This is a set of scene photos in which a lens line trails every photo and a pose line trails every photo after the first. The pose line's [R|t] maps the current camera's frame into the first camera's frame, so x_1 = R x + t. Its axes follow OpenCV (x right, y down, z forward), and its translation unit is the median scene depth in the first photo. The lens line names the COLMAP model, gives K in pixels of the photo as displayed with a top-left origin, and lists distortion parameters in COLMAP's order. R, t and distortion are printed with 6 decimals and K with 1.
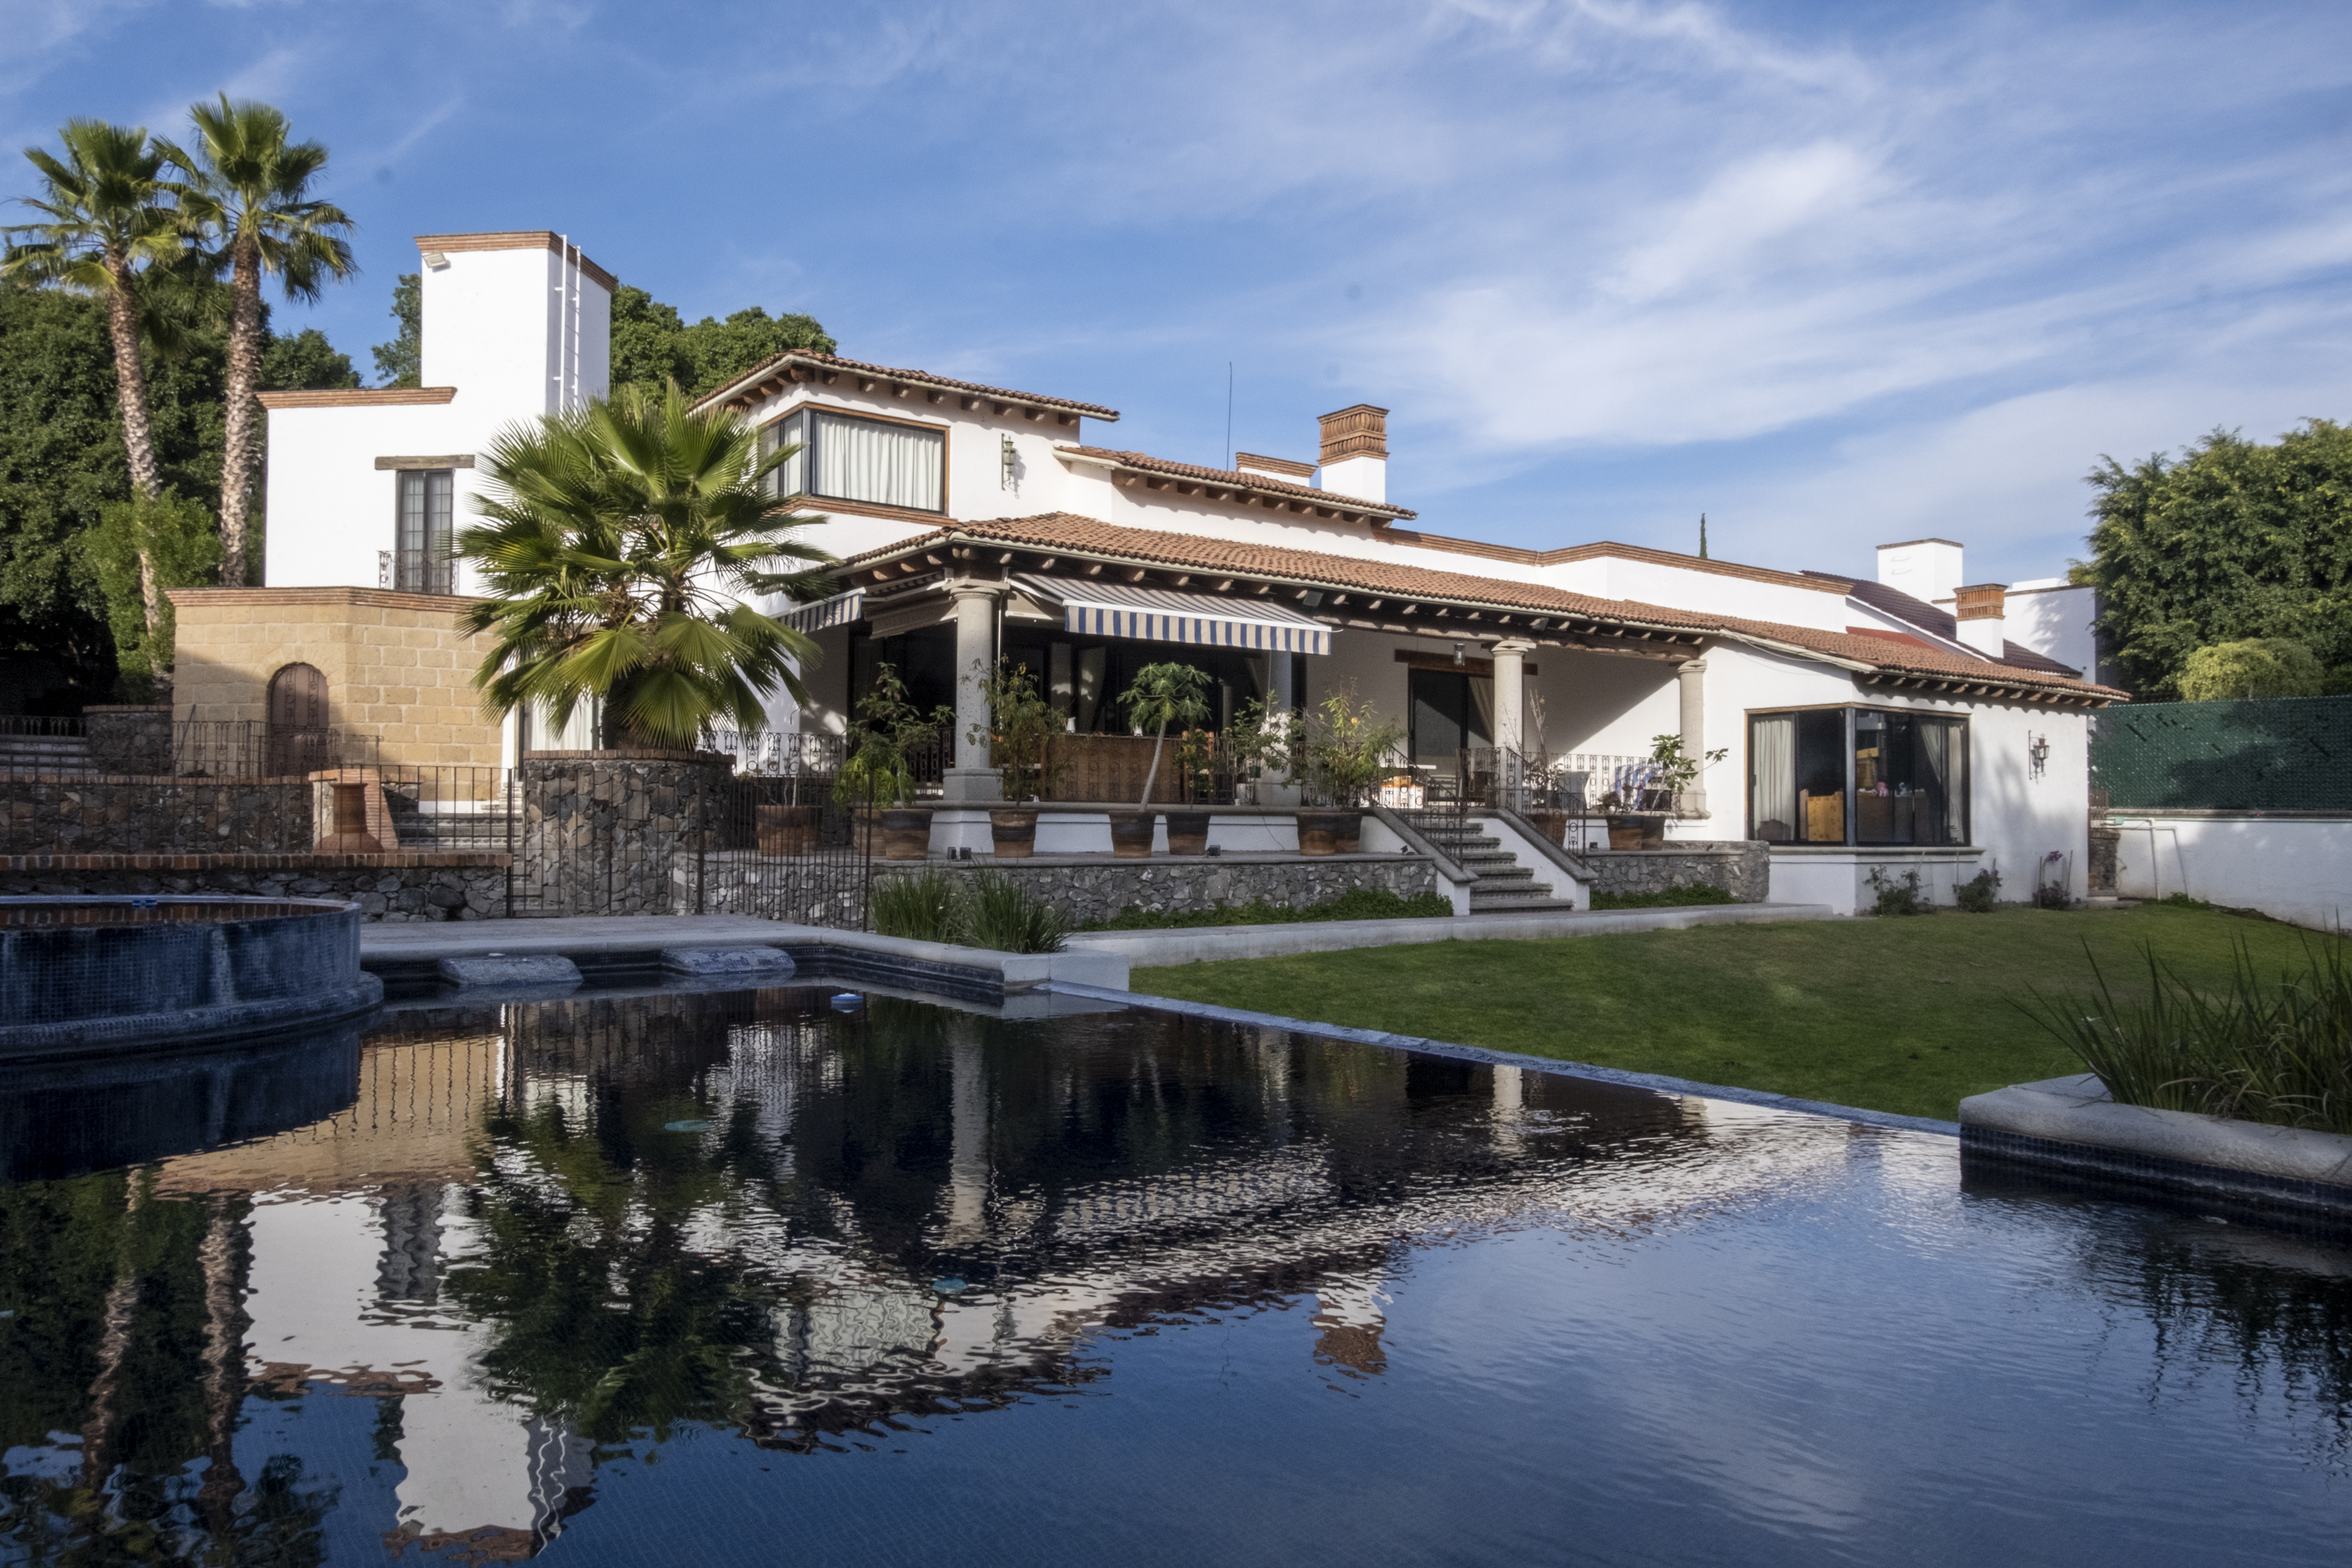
lens RADIAL K [[1579.7, 0, 1180.2], [0, 1579.7, 780.0], [0, 0, 1]] dist [-0.004985, 0.010182]
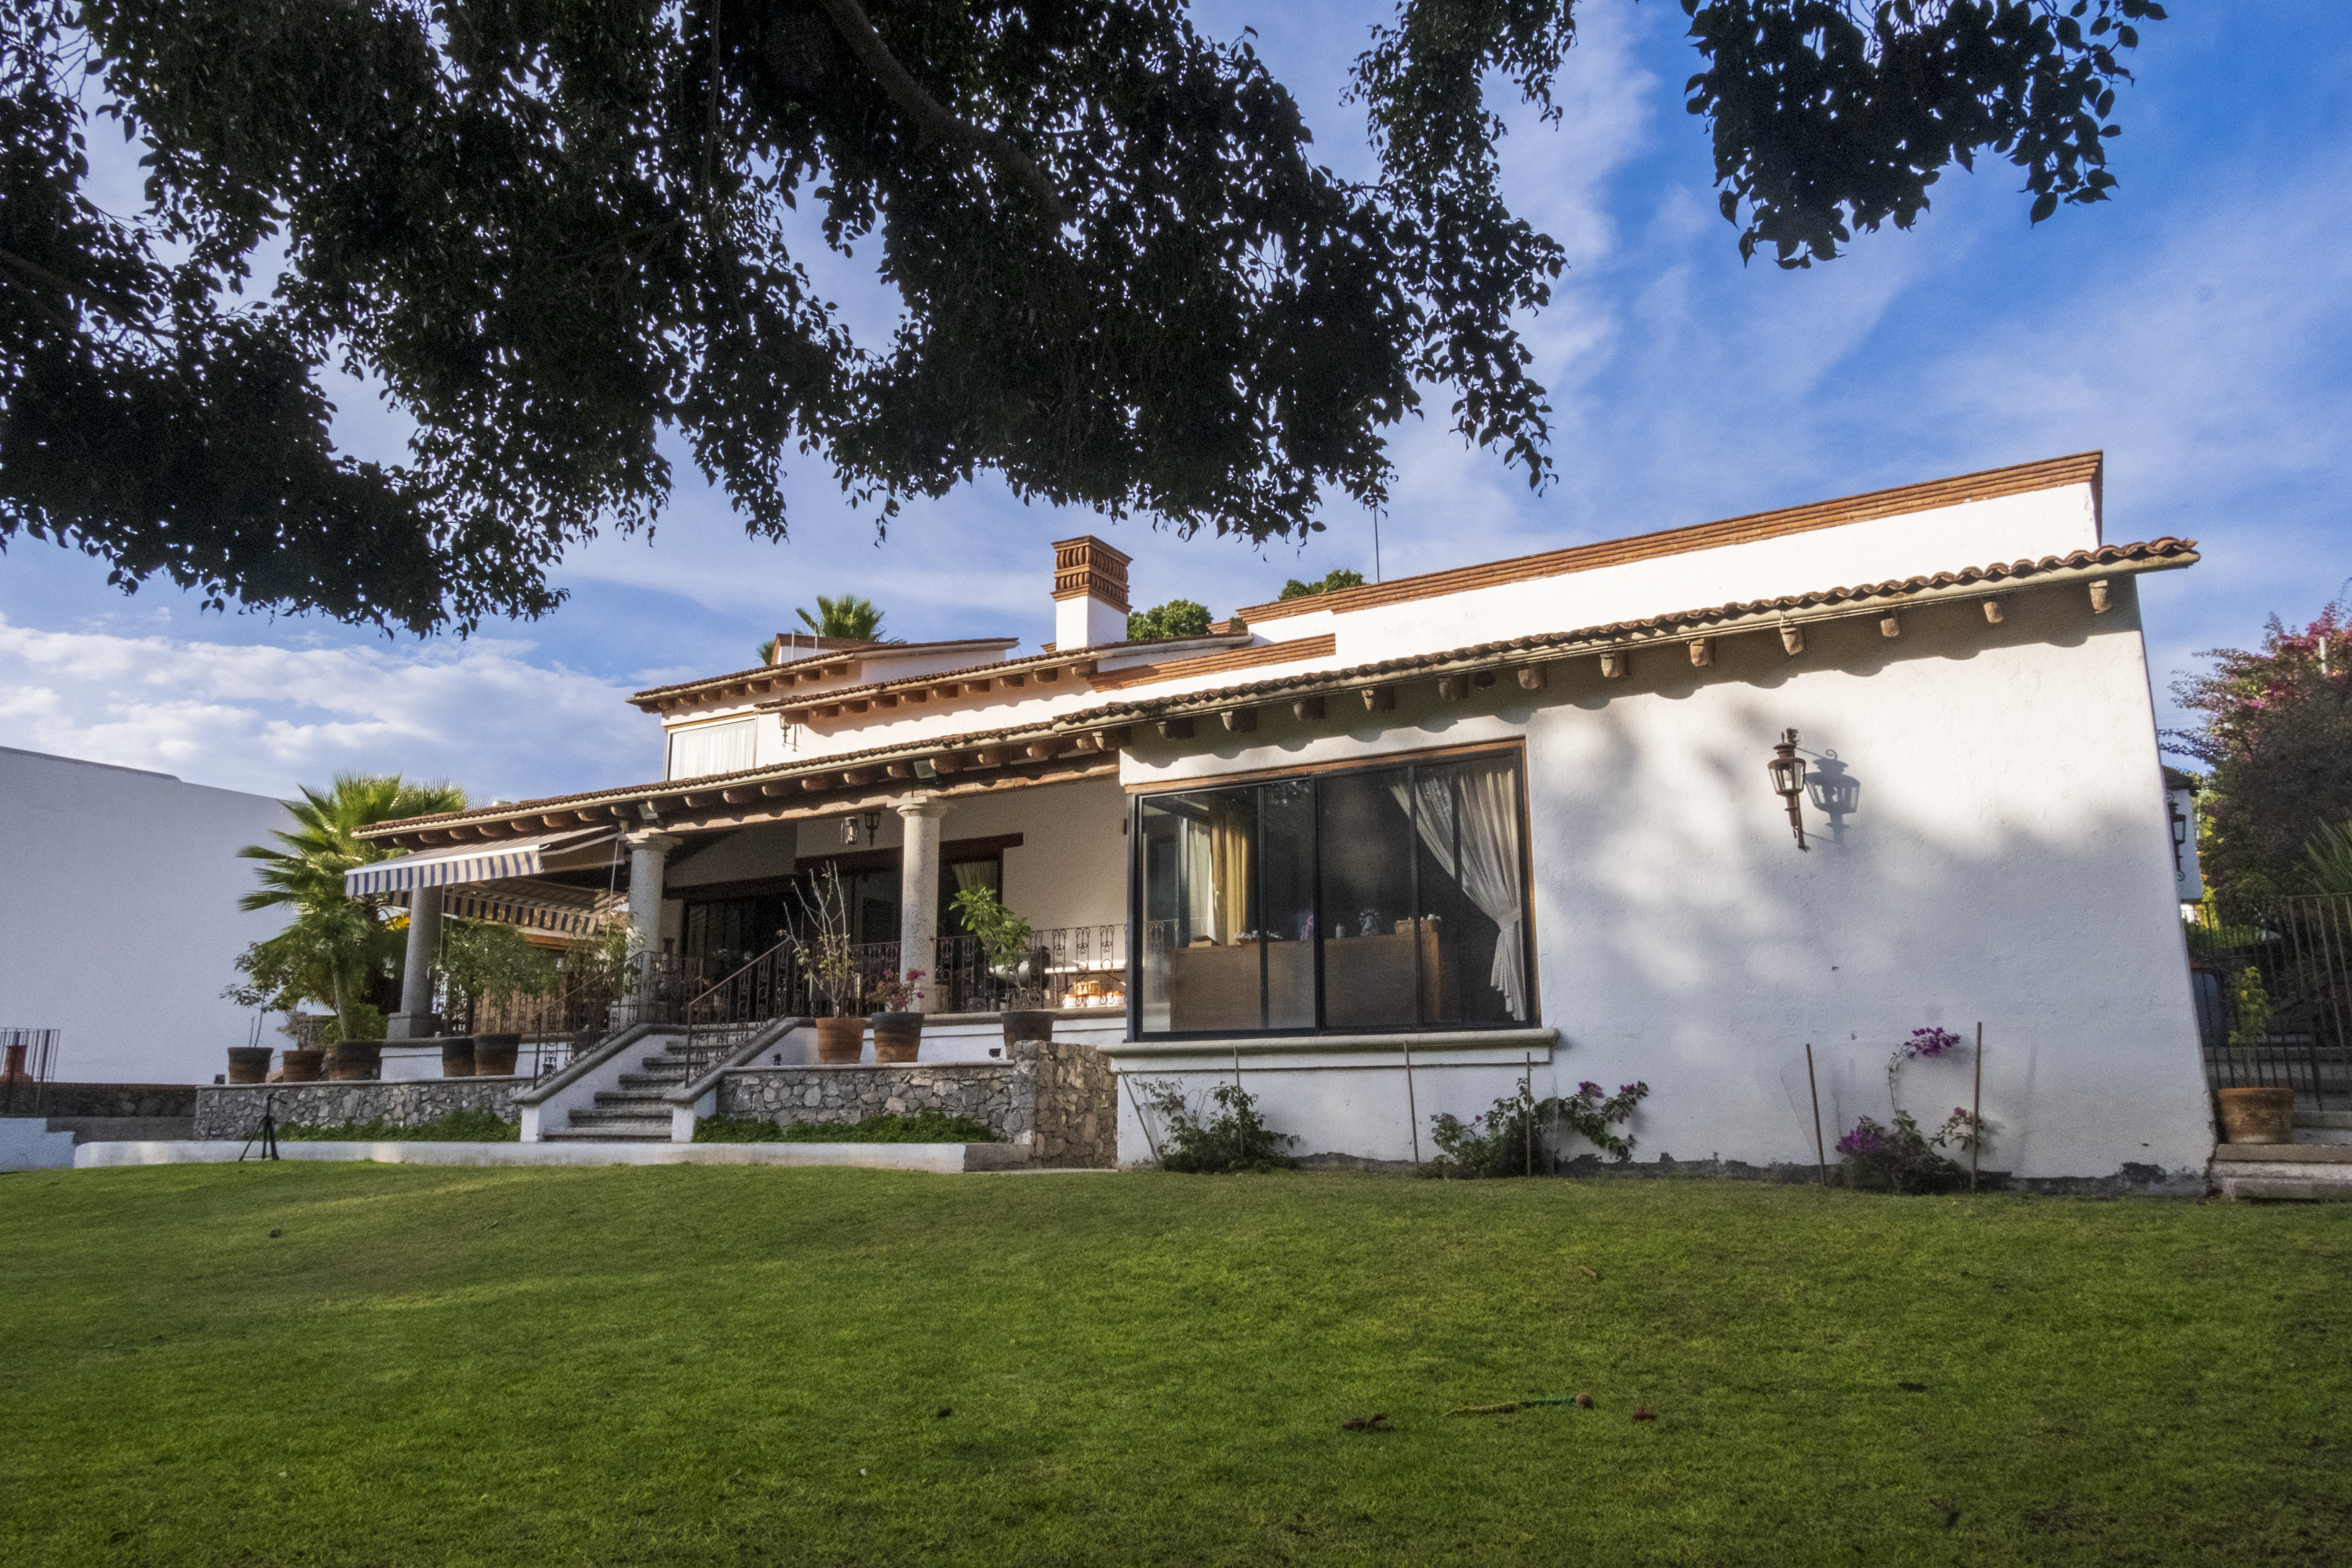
lens RADIAL K [[1579.7, 0, 1159.3], [0, 1579.7, 786.2], [0, 0, 1]] dist [-0.004985, 0.010182]
pose [[0.398357, -0.197647, -0.895683, 0.926274], [0.034455, 0.979043, -0.200718, 0.064443], [0.916583, 0.049097, 0.396819, 0.771754]]
